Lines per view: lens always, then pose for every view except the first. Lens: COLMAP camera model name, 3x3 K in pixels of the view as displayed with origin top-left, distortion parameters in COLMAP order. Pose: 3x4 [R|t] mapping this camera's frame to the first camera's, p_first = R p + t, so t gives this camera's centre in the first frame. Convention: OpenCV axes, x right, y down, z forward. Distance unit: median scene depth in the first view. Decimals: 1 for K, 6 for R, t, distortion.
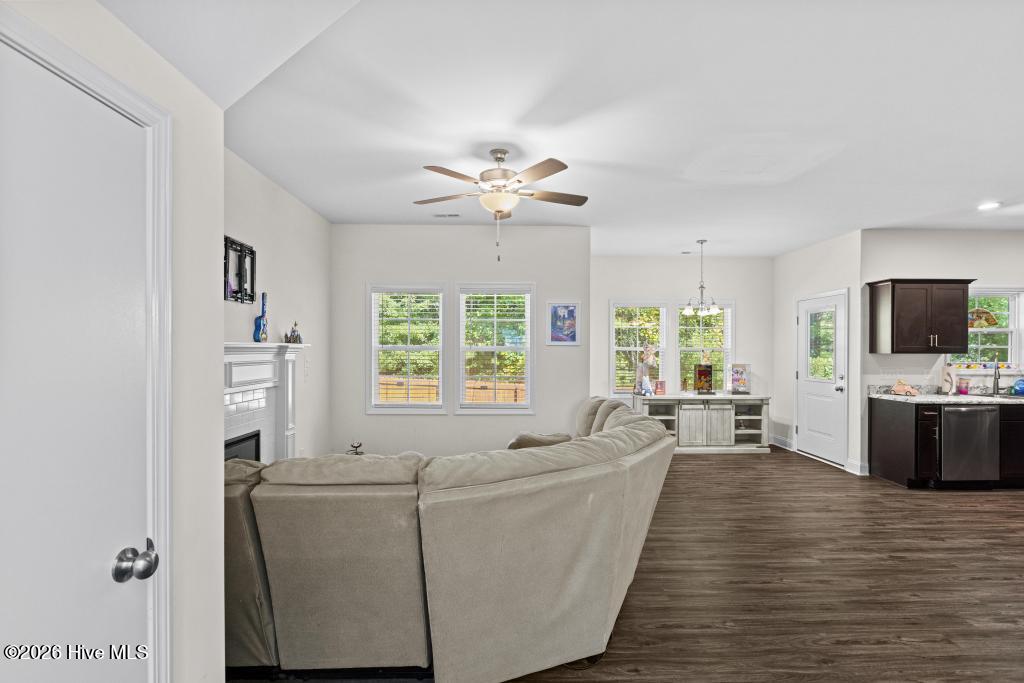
lens RADIAL K [[495.4, 0, 529.6], [0, 495.4, 349.3], [0, 0, 1]] dist [-0.007868, 0.001712]
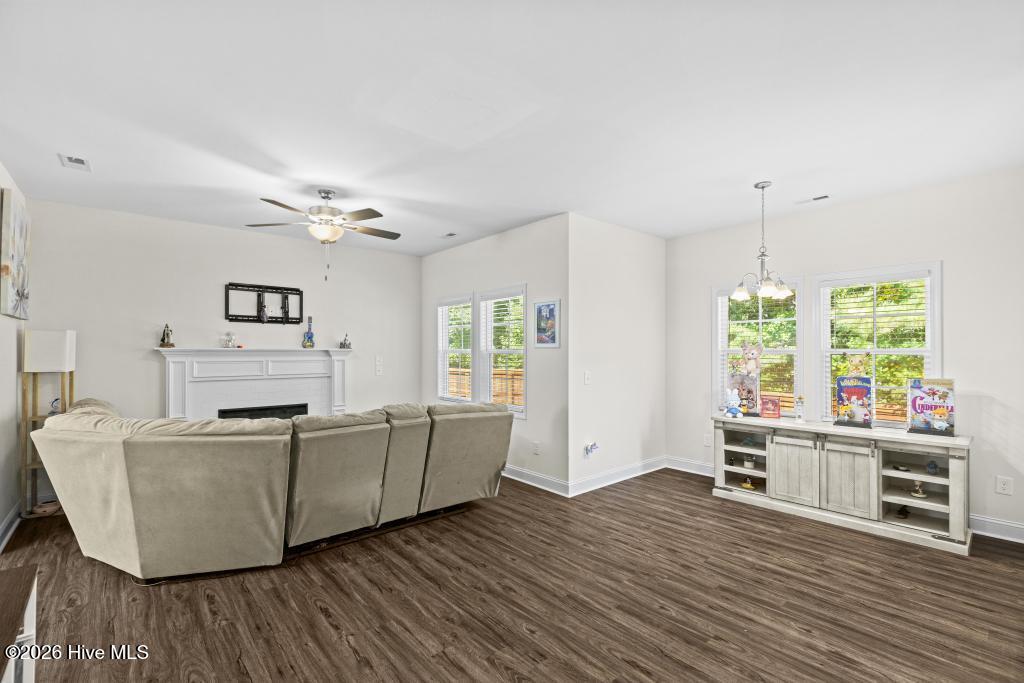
lens RADIAL K [[475.3, 0, 518.5], [0, 475.3, 347.8], [0, 0, 1]] dist [0.007108, -0.003888]
pose [[0.608954, -0.011560, -0.793121, 0.739696], [0.000635, 0.999901, -0.014086, 0.004802], [0.793205, 0.008074, 0.608901, 0.420190]]
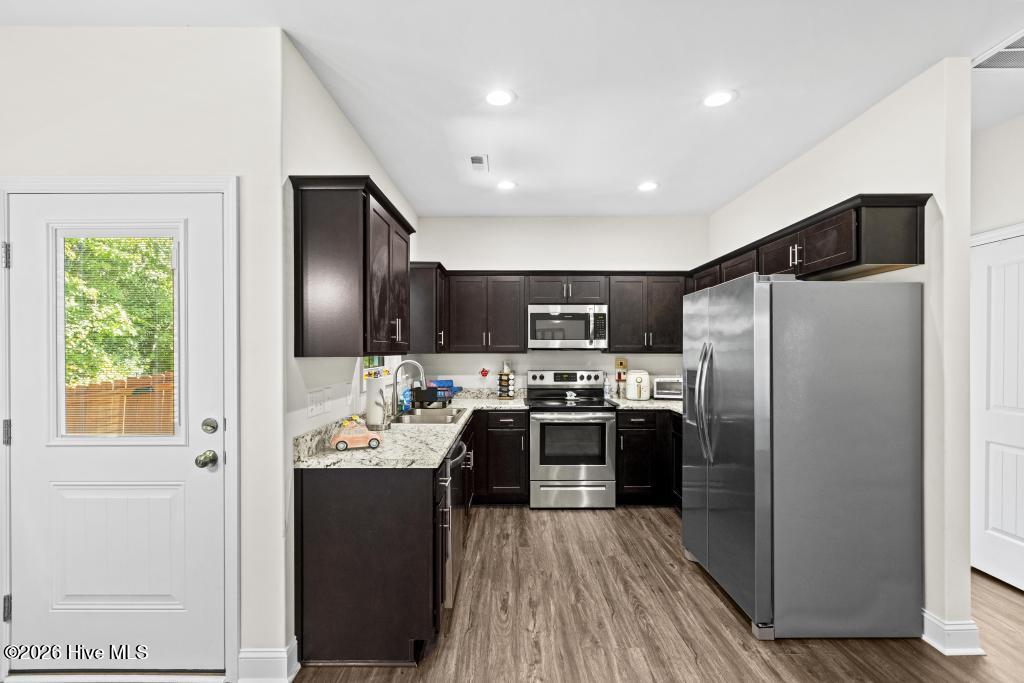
lens RADIAL K [[475.3, 0, 507.4], [0, 475.3, 346.3], [0, 0, 1]] dist [0.007108, -0.003888]
pose [[0.067452, 0.000446, 0.997722, 0.332914], [0.004555, 0.999989, -0.000755, 0.000498], [-0.997712, 0.004595, 0.067449, 0.838657]]
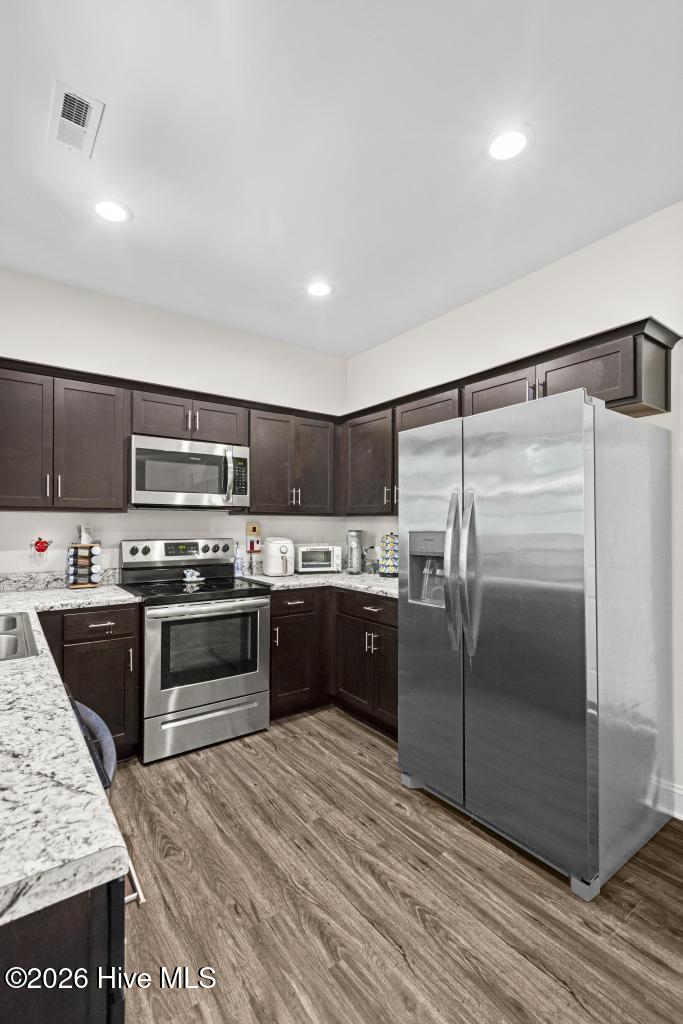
lens RADIAL K [[475.3, 0, 348.0], [0, 475.3, 522.6], [0, 0, 1]] dist [0.007108, -0.003888]
pose [[-0.535382, -0.006107, 0.844588, 0.606681], [-0.003829, 0.999981, 0.004804, 0.020926], [-0.844602, -0.000663, -0.535395, 0.939534]]
